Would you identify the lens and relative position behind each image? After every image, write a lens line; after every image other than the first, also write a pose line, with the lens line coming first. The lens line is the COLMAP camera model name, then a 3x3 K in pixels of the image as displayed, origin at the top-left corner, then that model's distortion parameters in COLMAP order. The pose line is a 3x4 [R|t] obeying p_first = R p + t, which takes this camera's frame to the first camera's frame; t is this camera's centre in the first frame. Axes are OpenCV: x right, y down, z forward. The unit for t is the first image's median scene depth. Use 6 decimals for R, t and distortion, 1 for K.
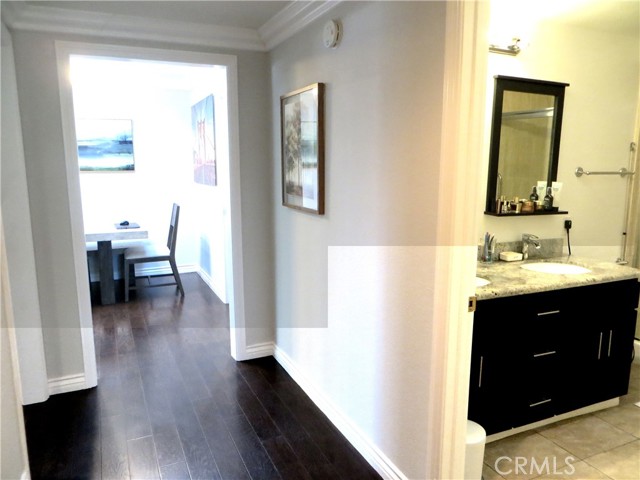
lens RADIAL K [[484.3, 0, 320.0], [0, 484.3, 240.0], [0, 0, 1]] dist [-0.017128, -0.002012]
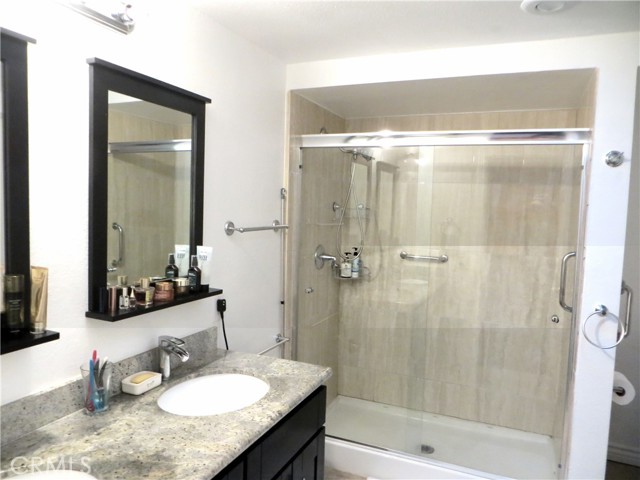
lens RADIAL K [[484.3, 0, 320.0], [0, 484.3, 240.0], [0, 0, 1]] dist [-0.017128, -0.002012]
pose [[0.741836, -0.036003, 0.669614, 0.172934], [0.087644, 0.995198, -0.043589, -0.087457], [-0.664829, 0.091023, 0.741429, 0.415999]]
